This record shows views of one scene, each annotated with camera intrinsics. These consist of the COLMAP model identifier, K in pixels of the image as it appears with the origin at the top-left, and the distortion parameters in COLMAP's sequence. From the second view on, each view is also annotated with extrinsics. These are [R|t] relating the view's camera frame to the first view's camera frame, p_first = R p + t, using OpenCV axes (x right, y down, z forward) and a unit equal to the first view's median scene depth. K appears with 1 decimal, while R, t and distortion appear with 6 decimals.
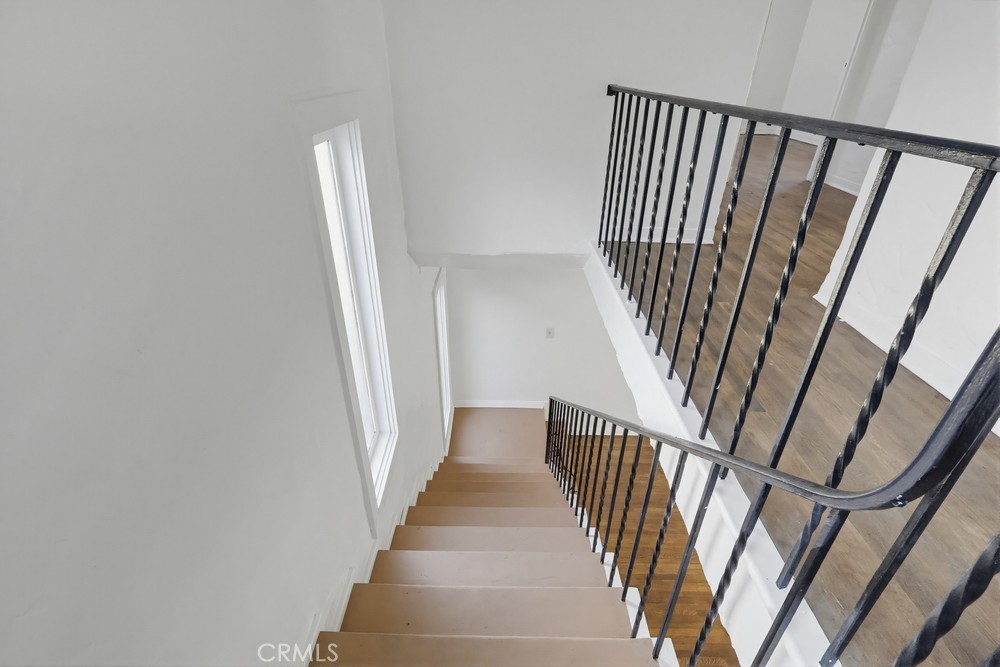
lens RADIAL K [[467.4, 0, 494.8], [0, 467.4, 331.1], [0, 0, 1]] dist [-0.000315, 0.001201]
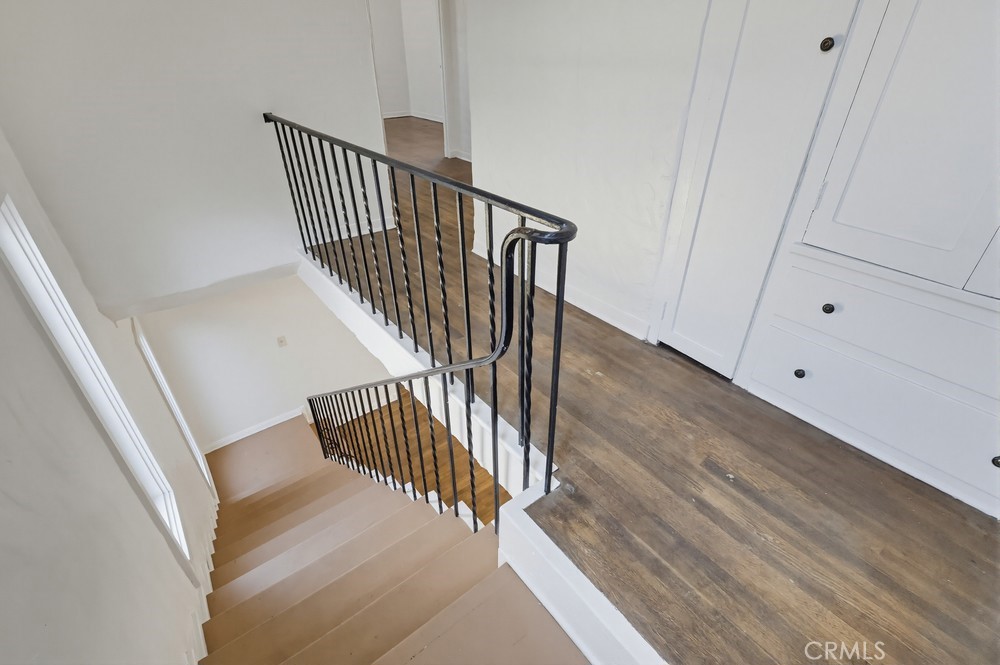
lens RADIAL K [[467.4, 0, 498.8], [0, 467.4, 334.0], [0, 0, 1]] dist [-0.000315, 0.001201]
pose [[0.782391, -0.340520, 0.521451, -0.087833], [0.315250, 0.938633, 0.139945, -0.009314], [-0.537105, 0.054895, 0.841727, -0.239572]]
